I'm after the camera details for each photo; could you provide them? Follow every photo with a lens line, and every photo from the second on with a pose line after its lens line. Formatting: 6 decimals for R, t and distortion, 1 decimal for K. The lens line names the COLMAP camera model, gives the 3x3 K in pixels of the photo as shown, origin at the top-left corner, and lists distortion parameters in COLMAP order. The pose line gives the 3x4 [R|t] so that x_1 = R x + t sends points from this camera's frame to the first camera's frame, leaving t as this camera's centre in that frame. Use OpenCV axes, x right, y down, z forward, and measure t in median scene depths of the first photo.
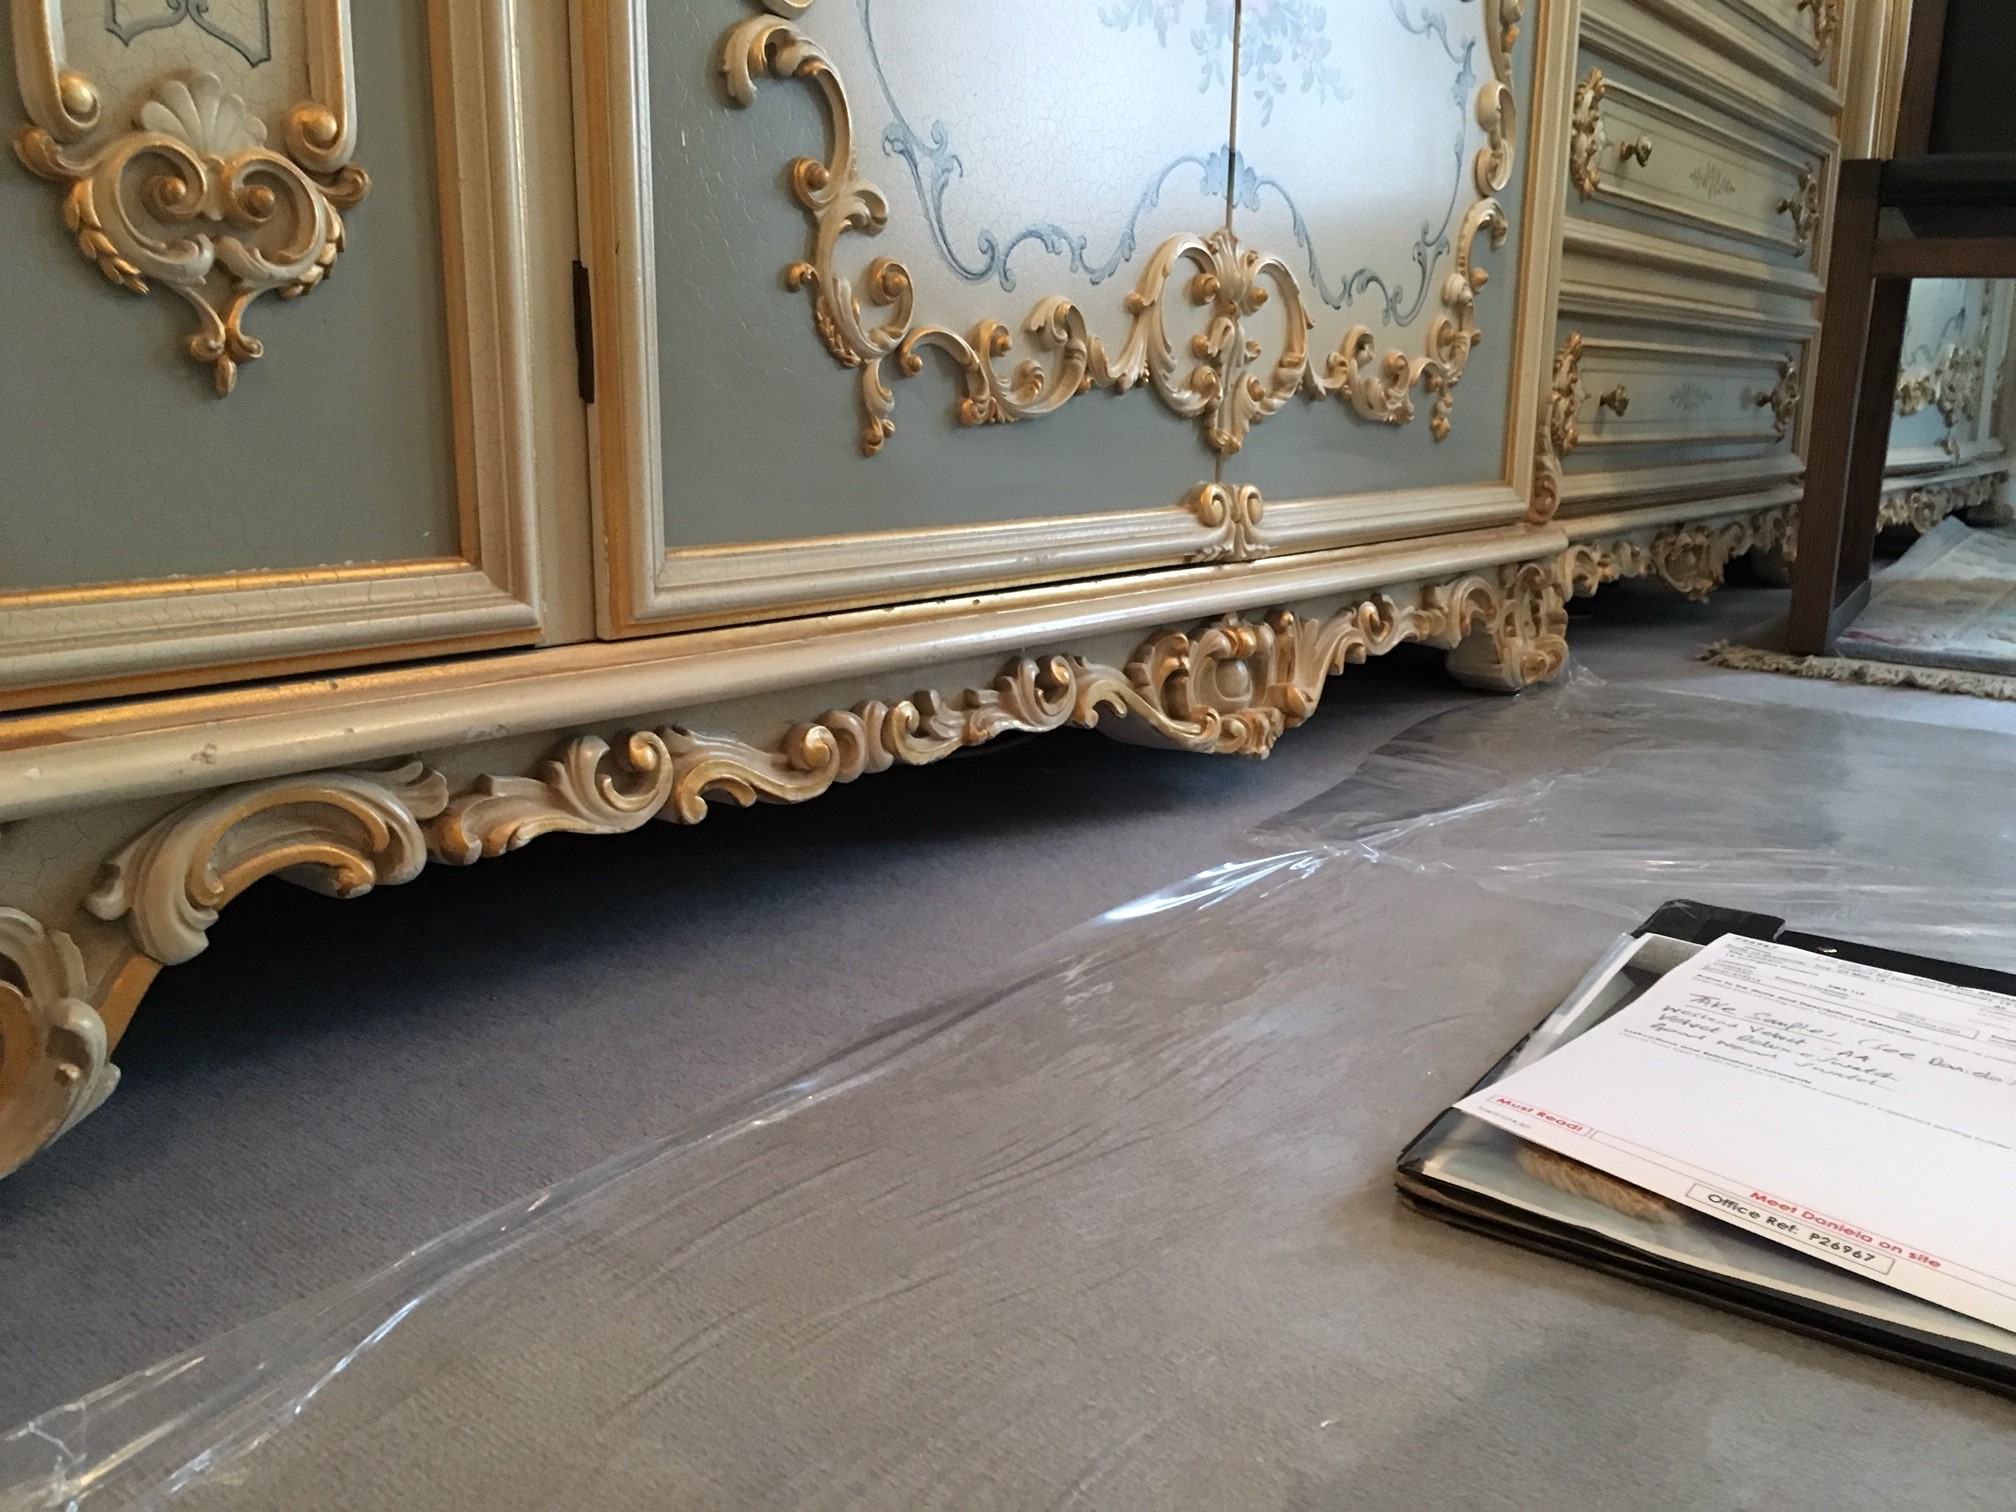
lens RADIAL K [[1715.3, 0, 1007.8], [0, 1715.3, 764.1], [0, 0, 1]] dist [0.017710, -0.000058]
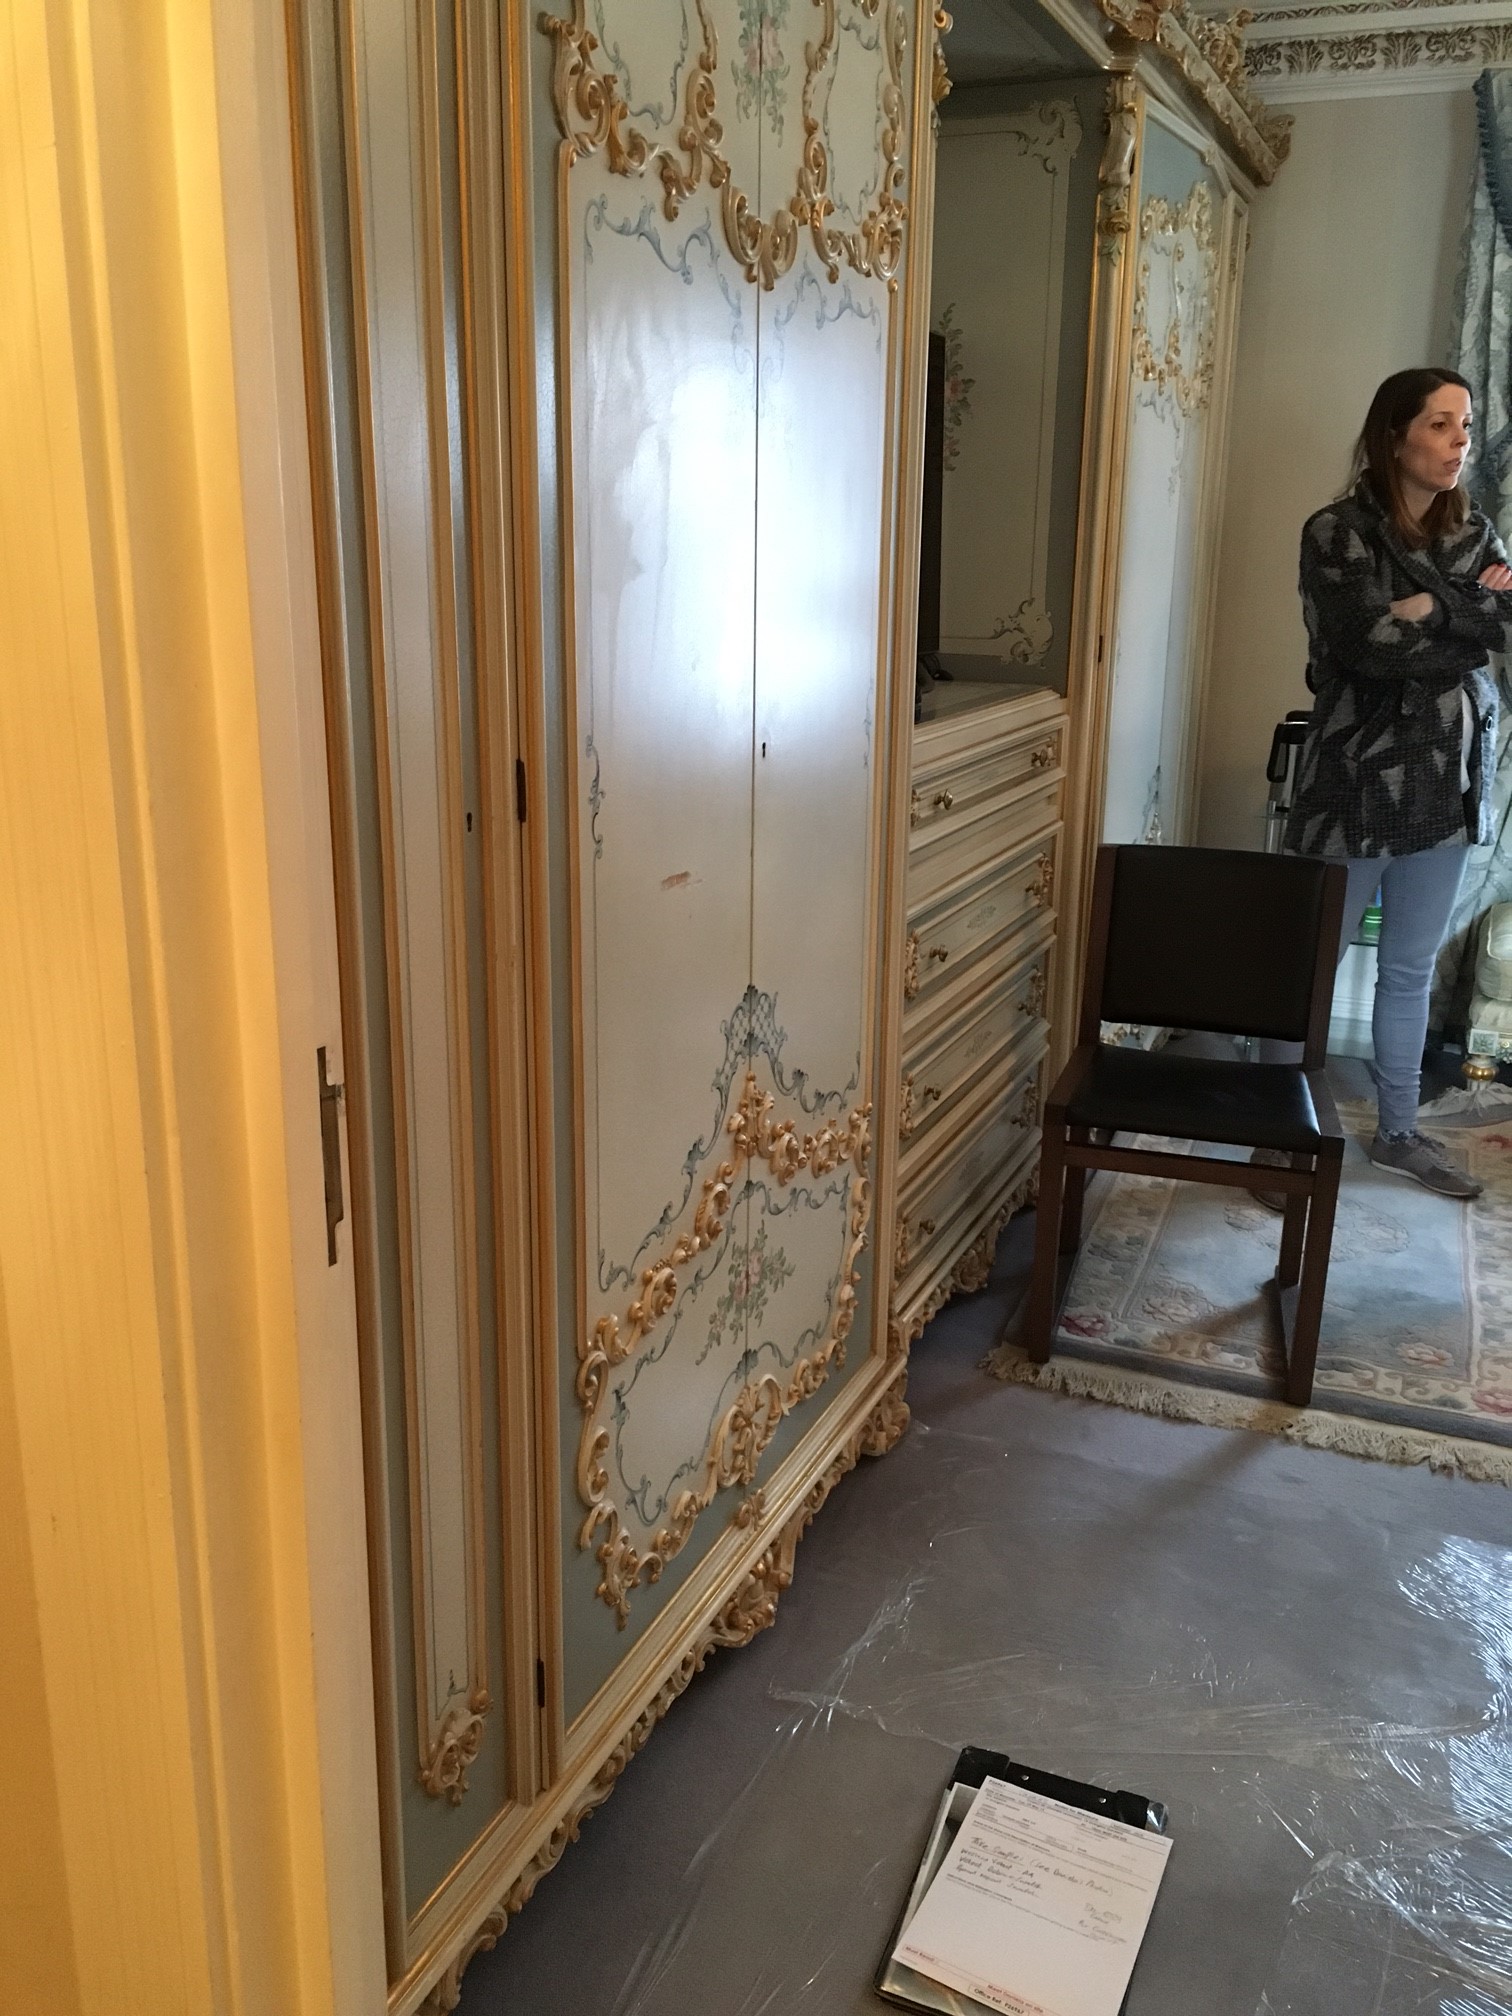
lens RADIAL K [[1715.3, 0, 751.2], [0, 1715.3, 1003.4], [0, 0, 1]] dist [0.017710, -0.000058]
pose [[0.971690, -0.060707, 0.228329, -0.413389], [0.046129, 0.996573, 0.068654, -1.248985], [-0.231714, -0.056178, 0.971160, -1.289291]]
